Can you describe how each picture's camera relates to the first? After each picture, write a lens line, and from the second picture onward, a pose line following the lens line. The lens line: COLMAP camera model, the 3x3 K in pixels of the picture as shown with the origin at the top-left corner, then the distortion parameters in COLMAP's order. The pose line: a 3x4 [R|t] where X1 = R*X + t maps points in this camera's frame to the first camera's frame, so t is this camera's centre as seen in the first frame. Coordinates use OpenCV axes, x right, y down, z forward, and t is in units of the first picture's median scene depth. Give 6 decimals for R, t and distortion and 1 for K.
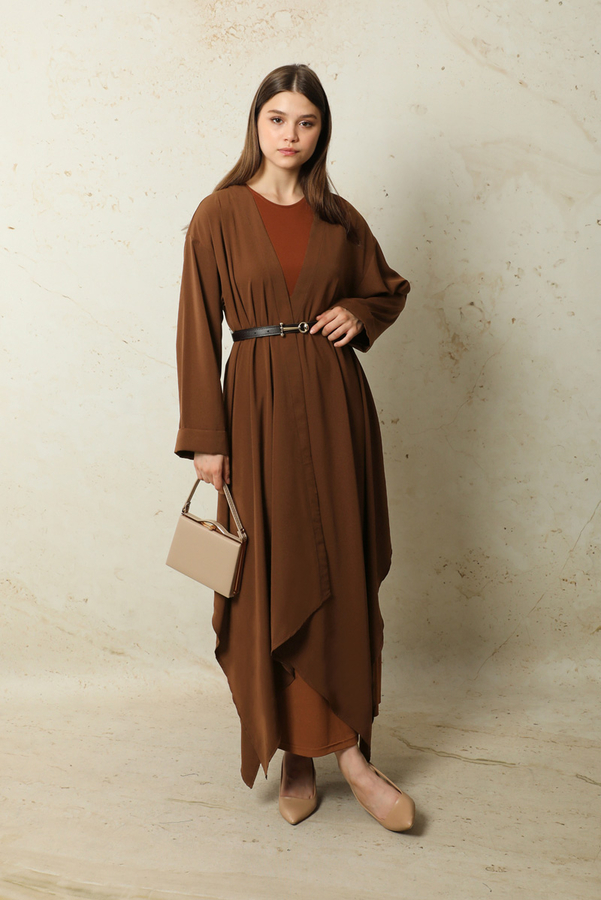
lens RADIAL K [[1413.2, 0, 291.5], [0, 1413.2, 353.3], [0, 0, 1]] dist [0.126442, 0.041152]
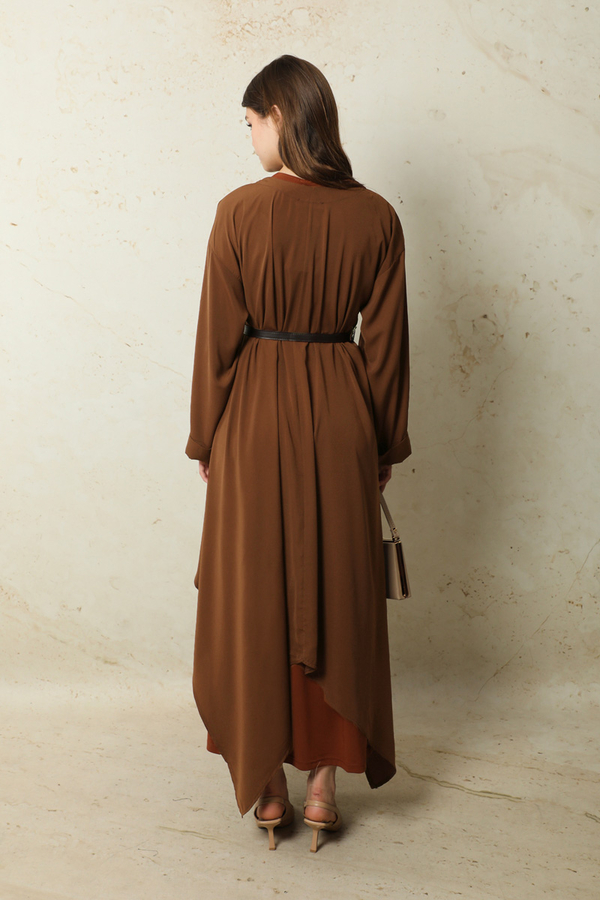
lens RADIAL K [[1338.1, 0, 286.9], [0, 1338.1, 360.8], [0, 0, 1]] dist [0.109810, 0.142990]
pose [[0.999535, 0.030224, 0.004027, -0.011820], [-0.030263, 0.999492, 0.010002, -0.009813], [-0.003722, -0.010119, 0.999942, 0.079783]]
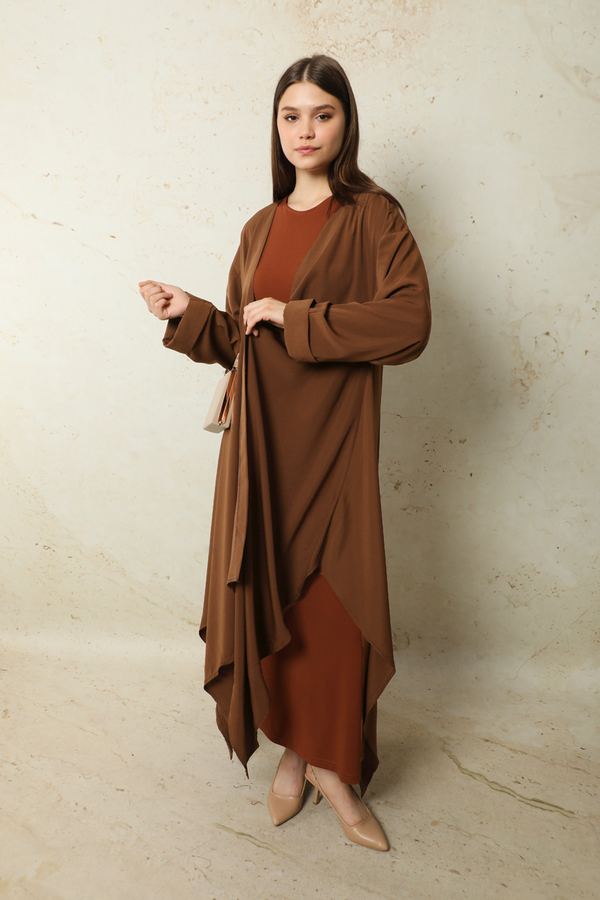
lens RADIAL K [[800.9, 0, 268.4], [0, 800.9, 416.7], [0, 0, 1]] dist [-0.009195, 0.030660]
pose [[0.993210, 0.069603, -0.093212, -0.016106], [-0.060960, 0.993839, 0.092562, -0.016798], [0.099080, -0.086251, 0.991334, 0.406145]]
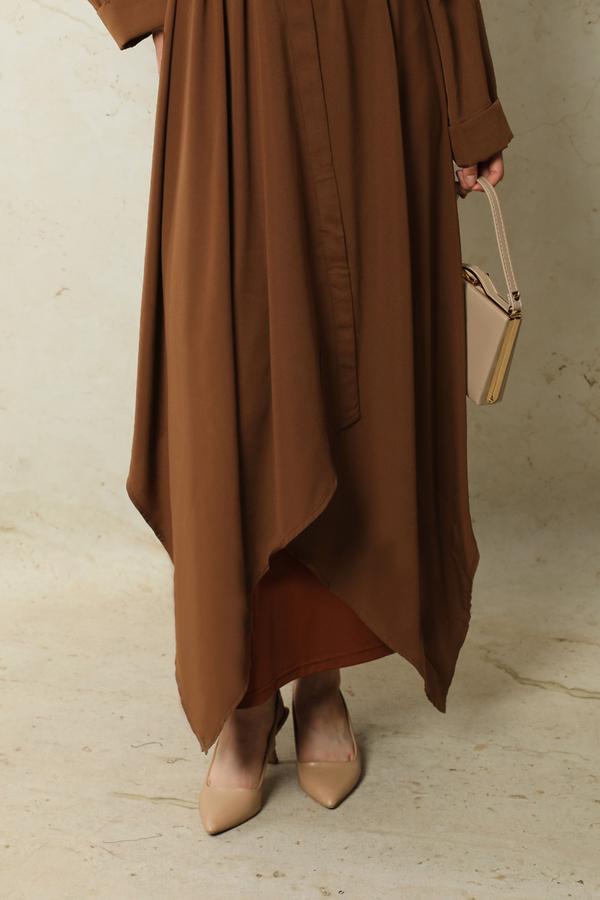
lens RADIAL K [[1932.0, 0, 270.0], [0, 1932.0, 494.8], [0, 0, 1]] dist [0.349141, 0.018361]
pose [[0.999168, -0.030242, 0.027352, -0.035073], [0.023191, 0.973188, 0.228840, 0.015901], [-0.033539, -0.228015, 0.973080, 0.225801]]
